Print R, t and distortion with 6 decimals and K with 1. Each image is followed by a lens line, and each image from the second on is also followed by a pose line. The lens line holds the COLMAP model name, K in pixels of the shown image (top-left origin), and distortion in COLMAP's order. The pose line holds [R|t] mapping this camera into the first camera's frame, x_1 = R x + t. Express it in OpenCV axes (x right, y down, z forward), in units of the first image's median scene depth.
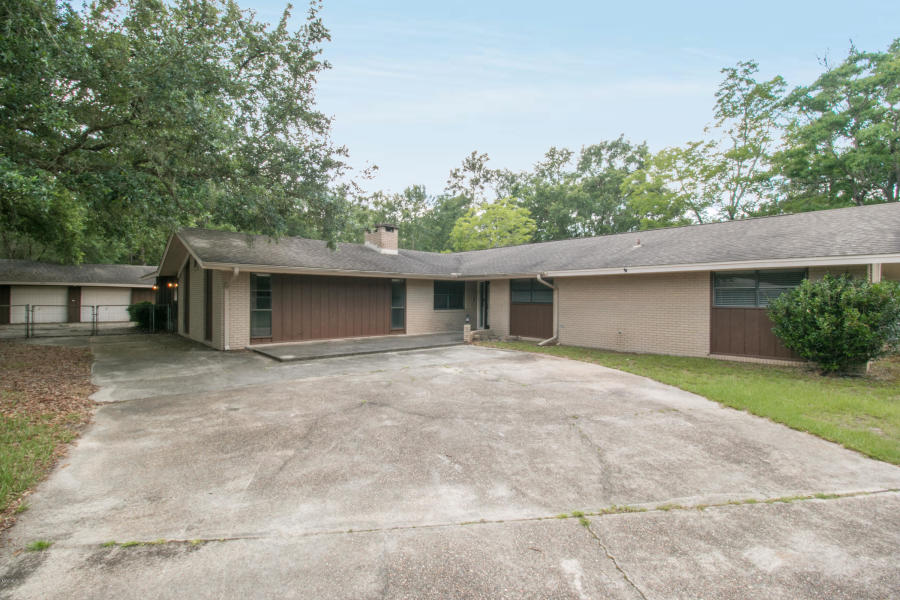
lens RADIAL K [[415.2, 0, 454.9], [0, 415.2, 296.7], [0, 0, 1]] dist [-0.006004, -0.006898]
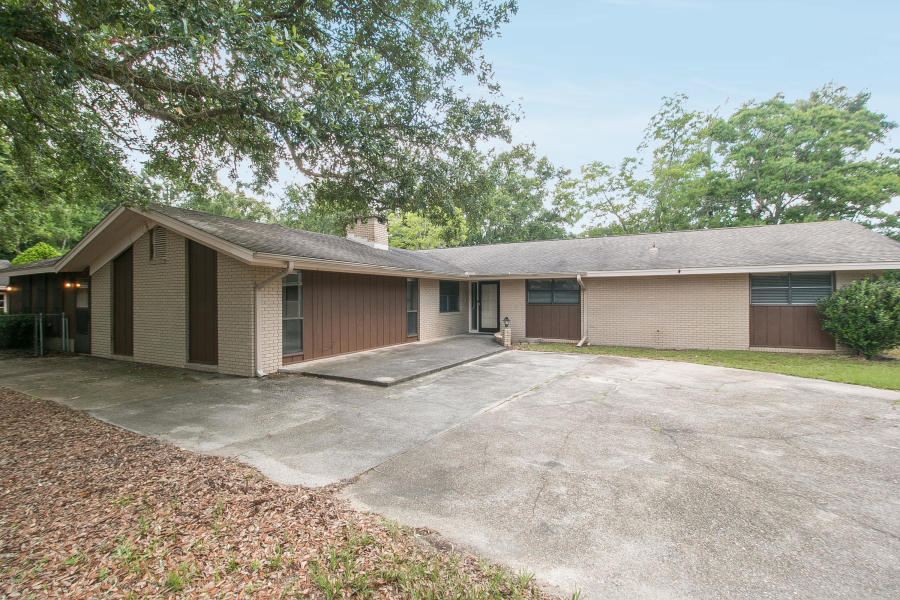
lens RADIAL K [[415.8, 0, 446.7], [0, 415.8, 297.0], [0, 0, 1]] dist [-0.017952, -0.001507]
pose [[0.939476, -0.009607, 0.342480, -0.491970], [0.009115, 0.999954, 0.003047, -0.007768], [-0.342493, 0.000259, 0.939520, 0.211758]]
